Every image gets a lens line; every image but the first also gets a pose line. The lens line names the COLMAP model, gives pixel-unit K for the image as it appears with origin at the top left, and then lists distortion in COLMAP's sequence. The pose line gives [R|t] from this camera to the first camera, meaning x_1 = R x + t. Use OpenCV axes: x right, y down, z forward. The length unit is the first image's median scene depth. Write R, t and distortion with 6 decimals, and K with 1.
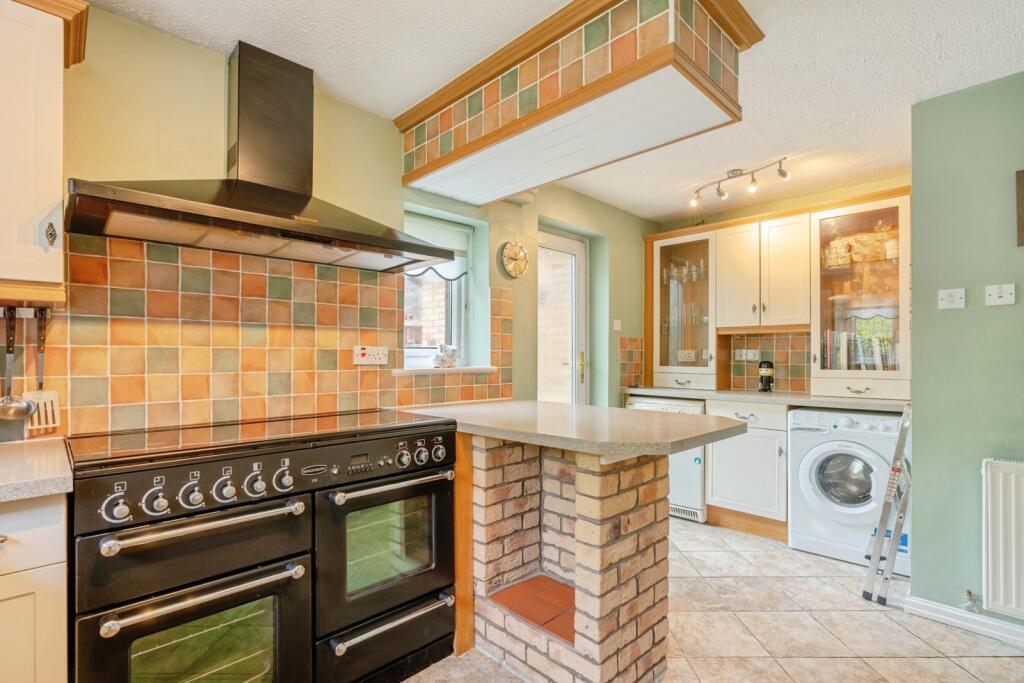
lens RADIAL K [[471.4, 0, 510.7], [0, 471.4, 350.0], [0, 0, 1]] dist [-0.001822, 0.000967]
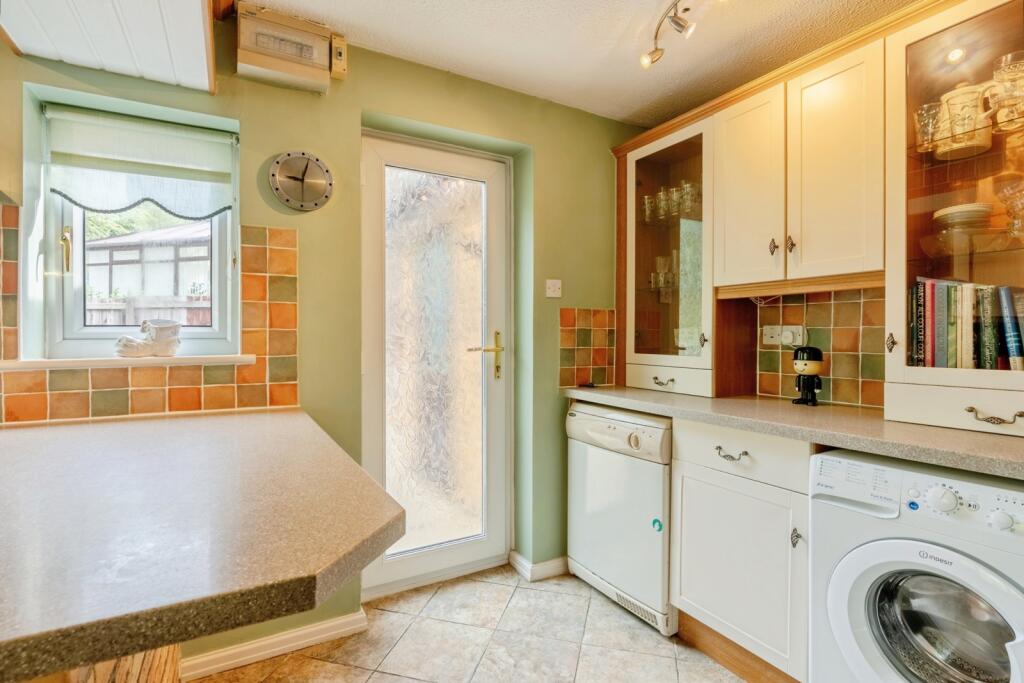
lens RADIAL K [[471.4, 0, 513.0], [0, 471.4, 336.7], [0, 0, 1]] dist [-0.001822, 0.000967]
pose [[0.963278, -0.001453, -0.268503, 0.371765], [0.004832, 0.999917, 0.011925, 0.004242], [0.268464, -0.012784, 0.963205, 0.406197]]
